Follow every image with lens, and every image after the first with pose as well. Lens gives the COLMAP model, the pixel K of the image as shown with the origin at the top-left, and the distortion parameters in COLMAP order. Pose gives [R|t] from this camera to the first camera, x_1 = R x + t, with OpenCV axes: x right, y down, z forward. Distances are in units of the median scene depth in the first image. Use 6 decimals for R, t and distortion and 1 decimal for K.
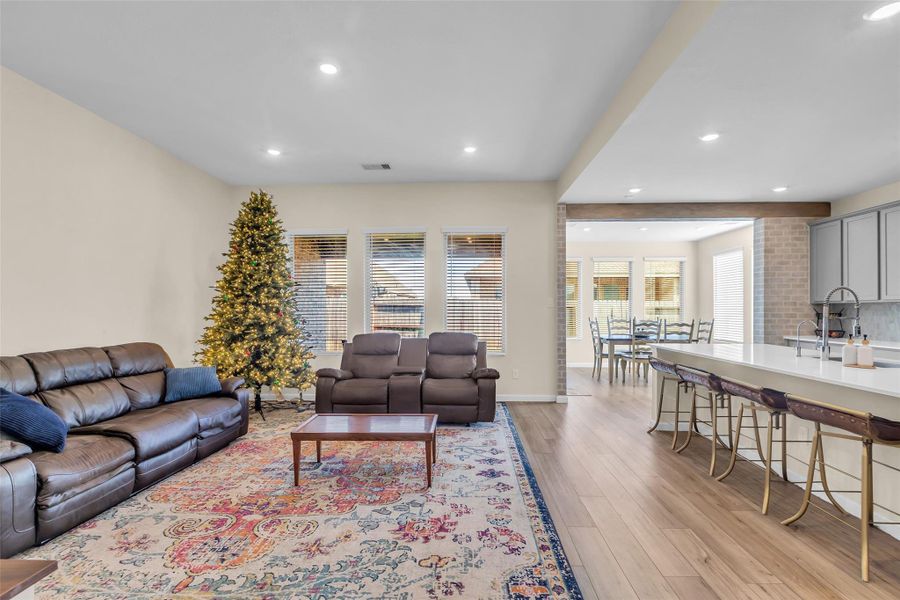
lens RADIAL K [[406.5, 0, 454.8], [0, 406.5, 305.3], [0, 0, 1]] dist [-0.004846, -0.000223]
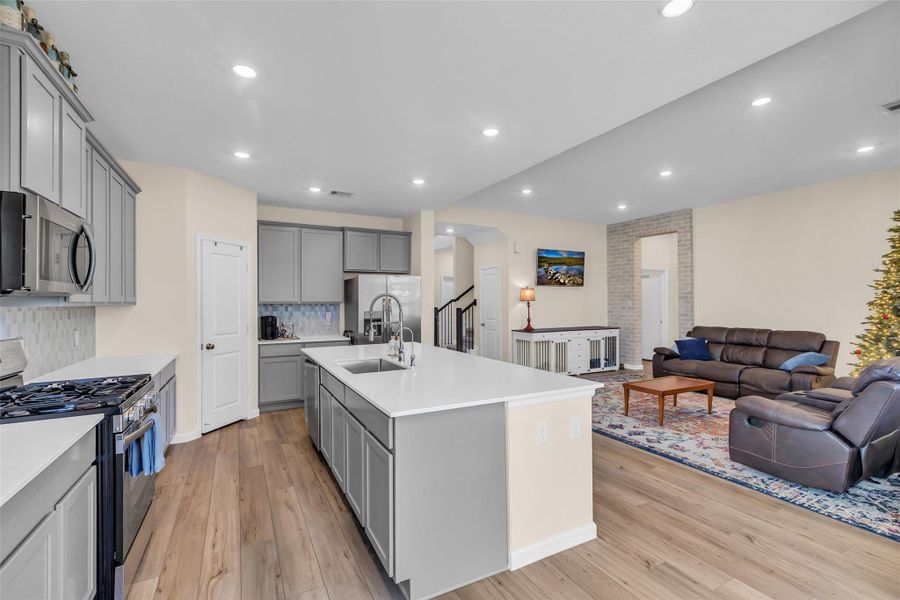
lens RADIAL K [[404.0, 0, 454.0], [0, 404.0, 298.5], [0, 0, 1]] dist [0.000980, 0.000299]
pose [[-0.863701, -0.002678, -0.503997, 0.862583], [0.005978, 0.999861, -0.015559, -0.010479], [0.503968, -0.016451, -0.863566, 1.293687]]
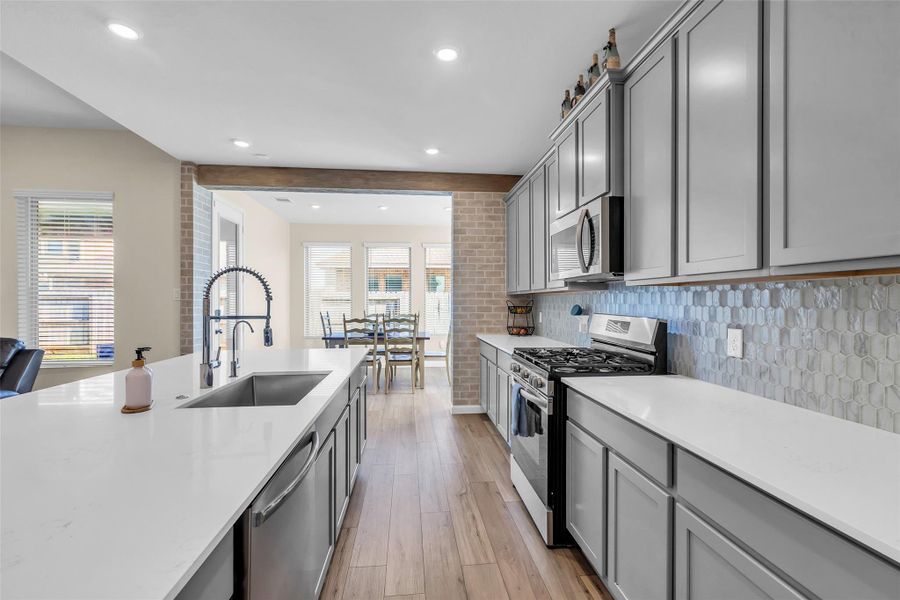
lens RADIAL K [[404.0, 0, 454.0], [0, 404.0, 298.5], [0, 0, 1]] dist [0.000980, 0.000299]
pose [[0.989214, -0.003314, 0.146441, 0.767374], [0.003098, 0.999994, 0.001705, 0.001554], [-0.146446, -0.001233, 0.989218, 0.218573]]
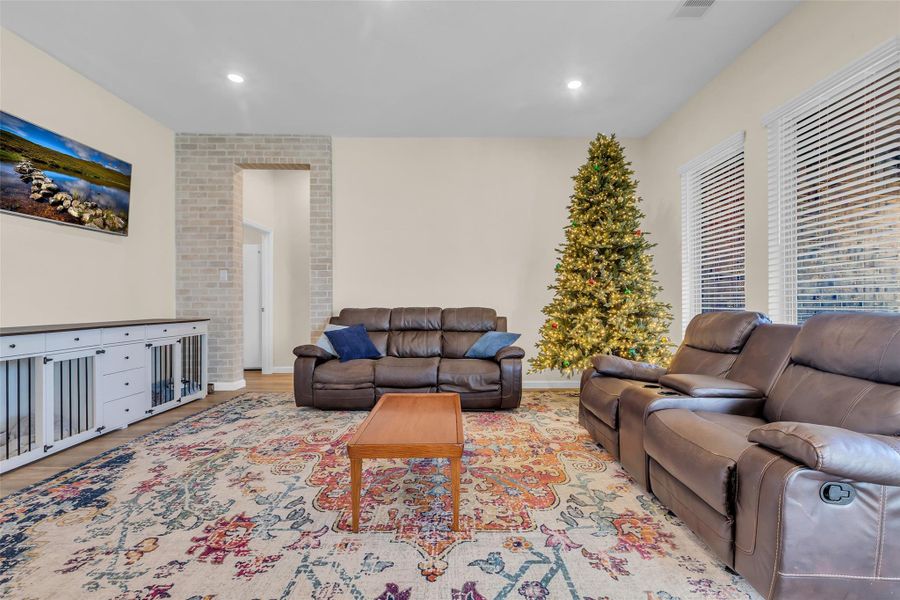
lens RADIAL K [[401.4, 0, 456.1], [0, 401.4, 303.0], [0, 0, 1]] dist [0.001113, 0.000475]
pose [[0.038306, 0.001610, -0.999265, 0.346189], [0.011484, 0.999932, 0.002051, 0.059216], [0.999200, -0.011554, 0.038285, 0.702988]]
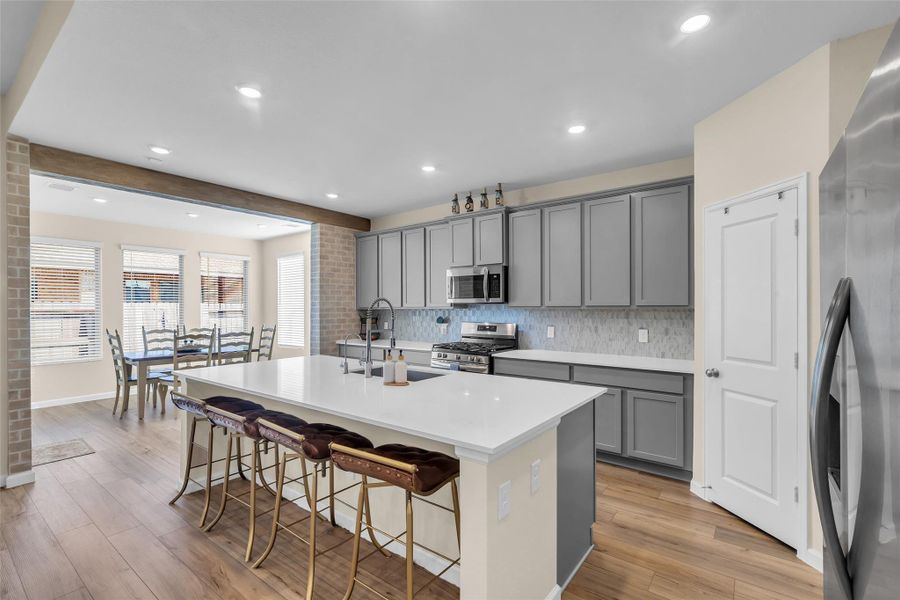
lens RADIAL K [[399.0, 0, 454.7], [0, 399.0, 307.7], [0, 0, 1]] dist [0.001045, 0.000449]
pose [[0.571819, -0.005181, 0.820363, 0.179692], [-0.000618, 0.999977, 0.006747, -0.019130], [-0.820379, -0.004365, 0.571803, 0.202970]]
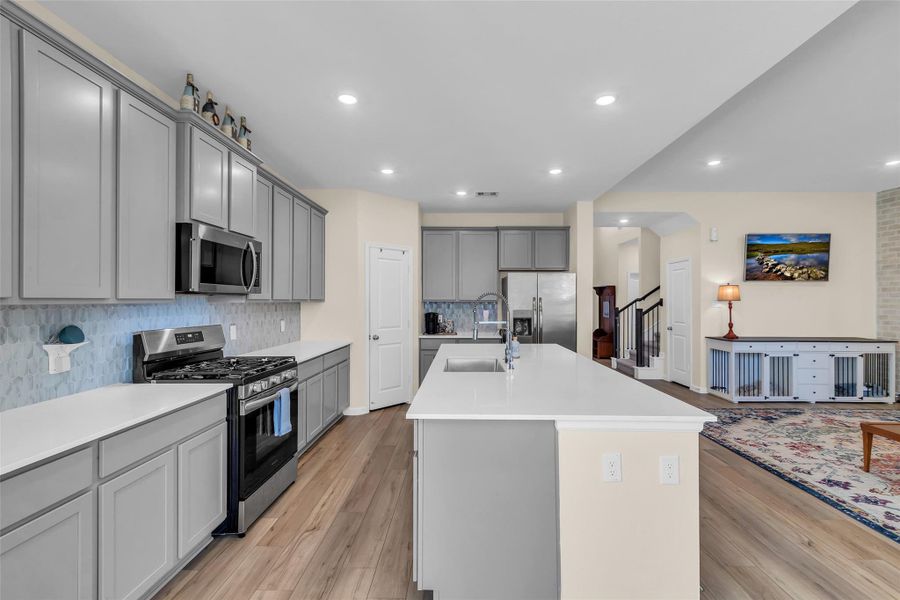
lens RADIAL K [[404.0, 0, 454.0], [0, 404.0, 298.5], [0, 0, 1]] dist [0.000980, 0.000299]
pose [[-0.999787, -0.005259, -0.019960, 0.691042], [-0.005013, 0.999911, -0.012340, -0.011502], [0.020023, -0.012237, -0.999725, 1.308795]]
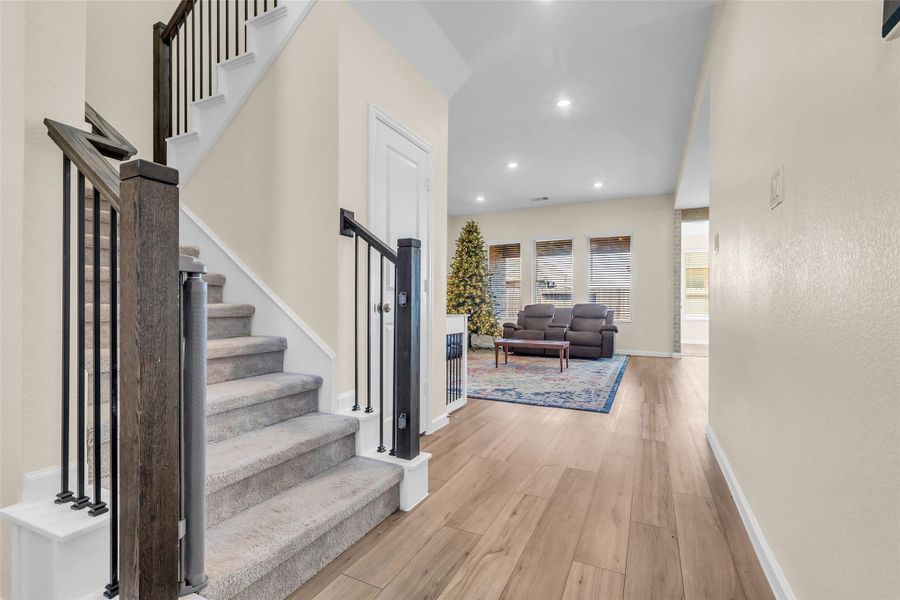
lens RADIAL K [[406.5, 0, 454.8], [0, 406.5, 305.3], [0, 0, 1]] dist [-0.004846, -0.000223]
pose [[0.912106, 0.005640, -0.409916, 0.169558], [-0.003195, 0.999973, 0.006650, 0.069936], [0.409942, -0.004756, 0.912099, -0.624762]]
